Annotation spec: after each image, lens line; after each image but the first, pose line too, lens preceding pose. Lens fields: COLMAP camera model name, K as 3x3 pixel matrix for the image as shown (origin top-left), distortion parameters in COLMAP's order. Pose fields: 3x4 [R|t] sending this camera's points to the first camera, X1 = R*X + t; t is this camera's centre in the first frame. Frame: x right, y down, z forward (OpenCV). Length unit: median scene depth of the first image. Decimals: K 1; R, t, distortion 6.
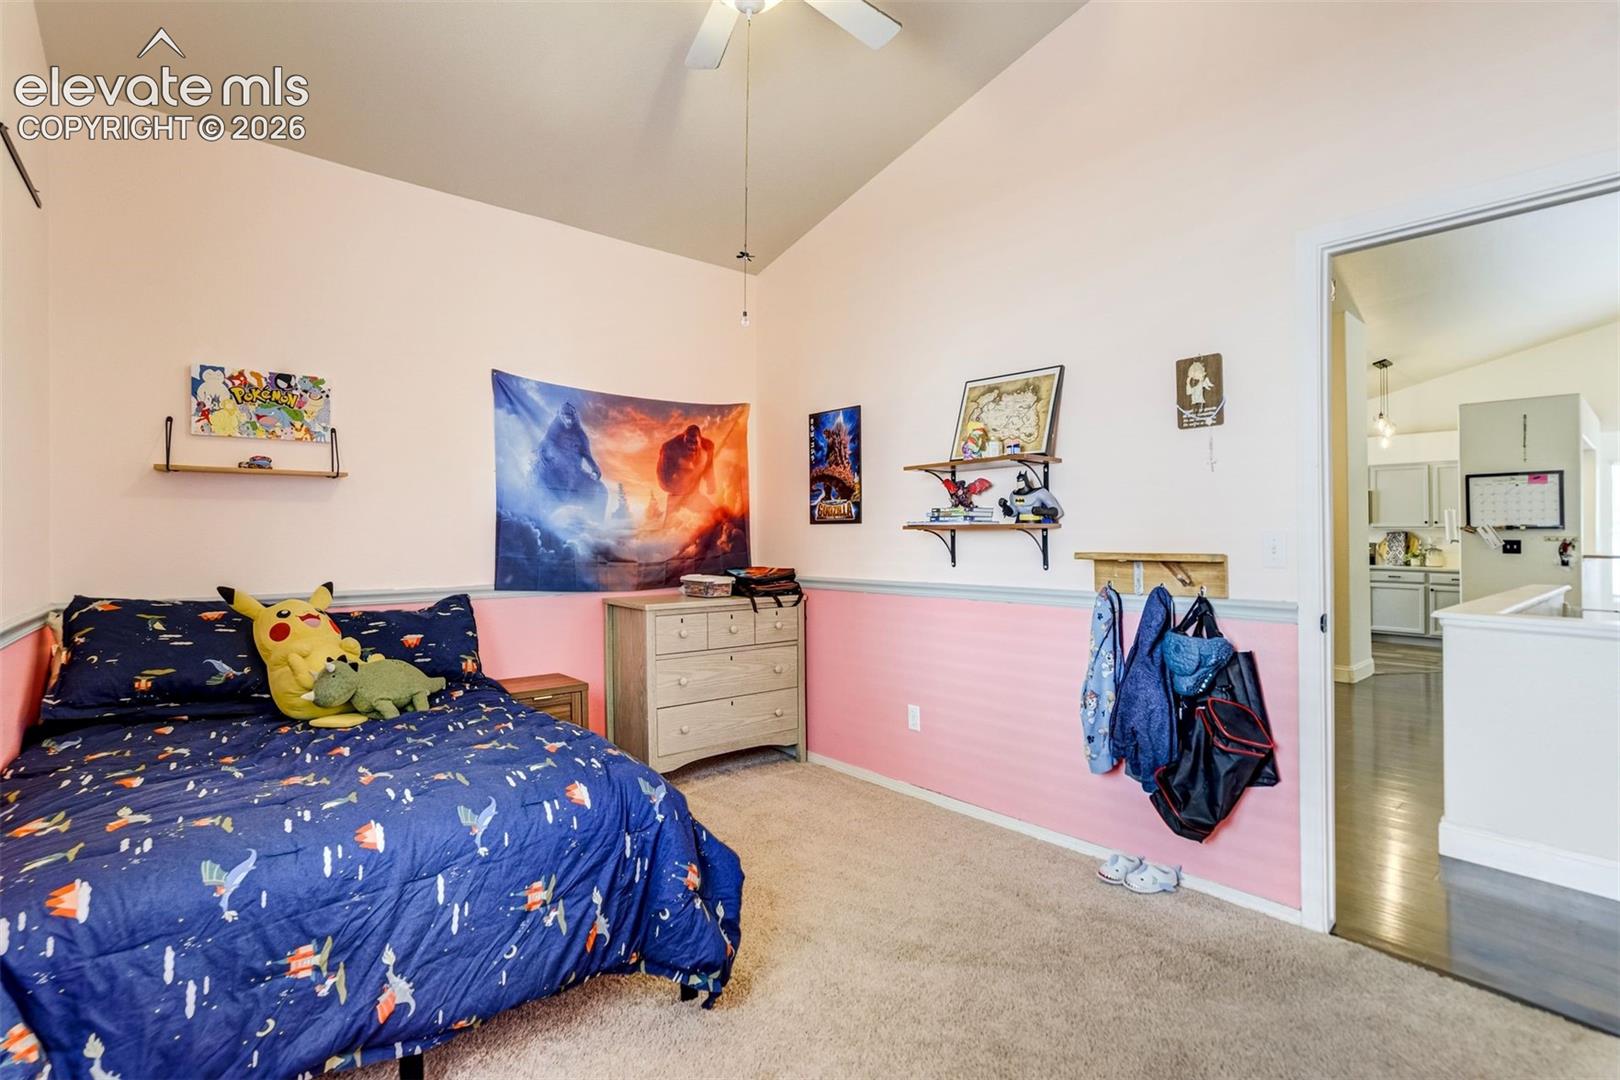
lens RADIAL K [[761.7, 0, 810.0], [0, 761.7, 540.0], [0, 0, 1]] dist [-0.025318, 0.024453]
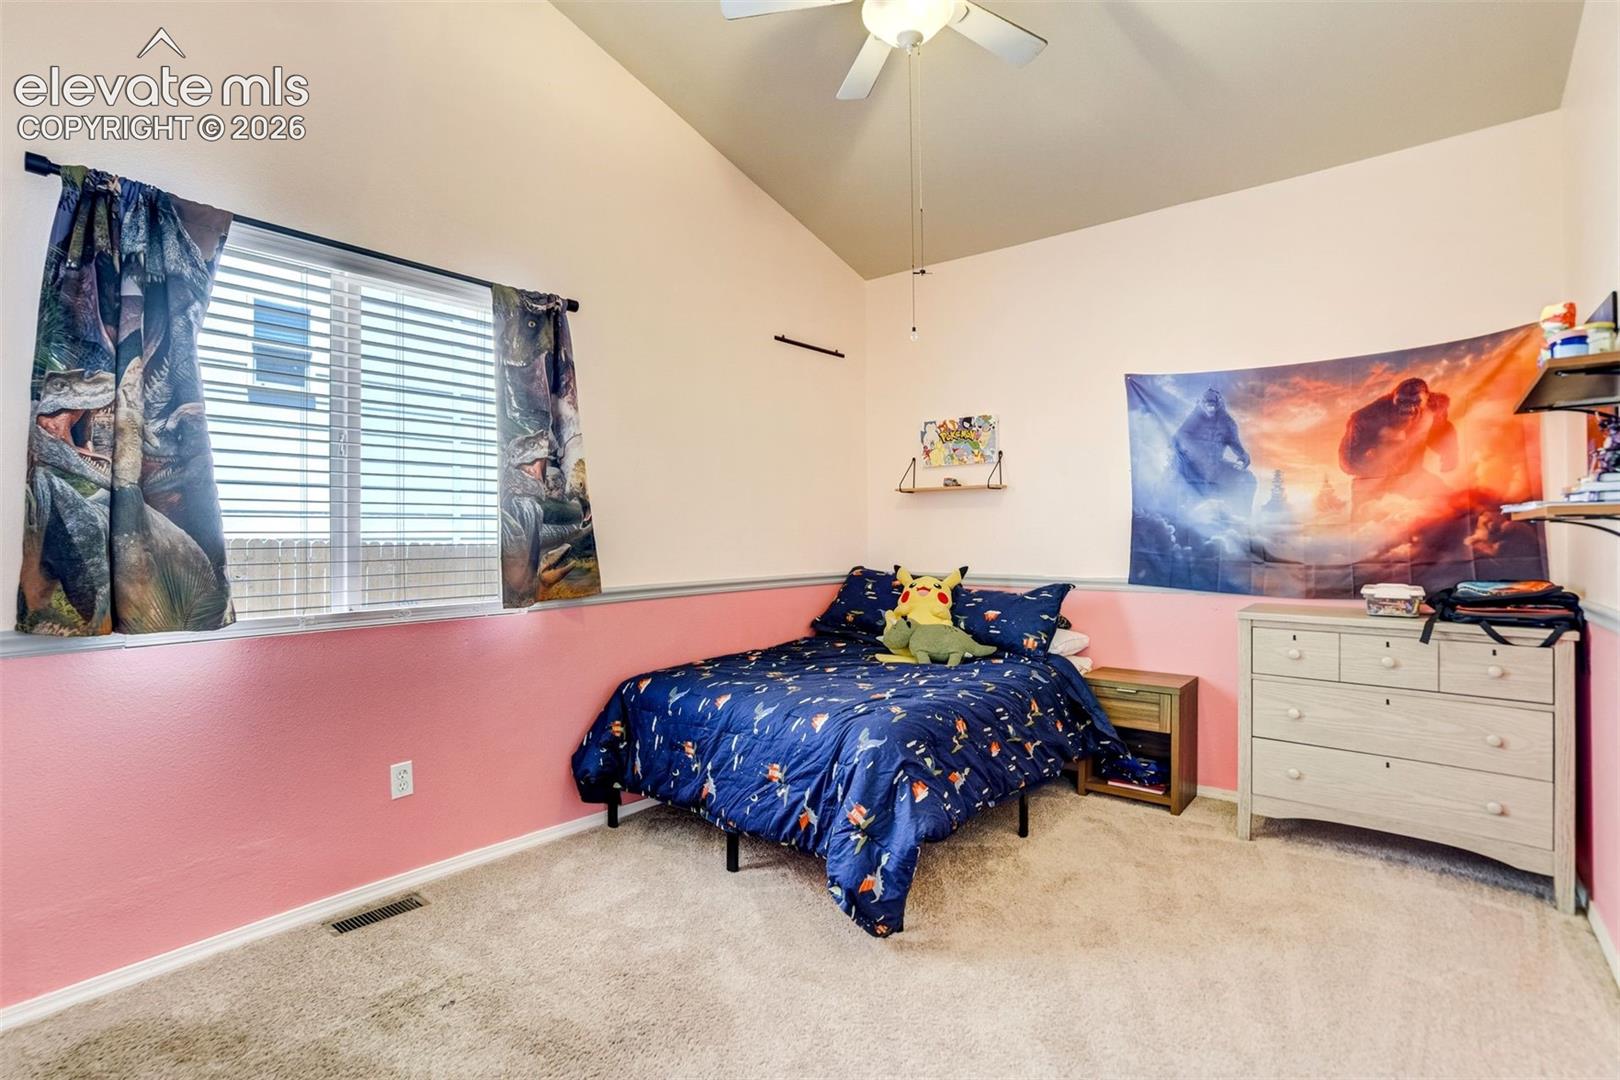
lens RADIAL K [[761.7, 0, 810.0], [0, 761.7, 540.0], [0, 0, 1]] dist [-0.025318, 0.024453]
pose [[0.214941, 0.009635, -0.976579, 0.476985], [-0.001413, 0.999953, 0.009555, -0.003660], [0.976626, -0.000673, 0.214945, 0.314778]]
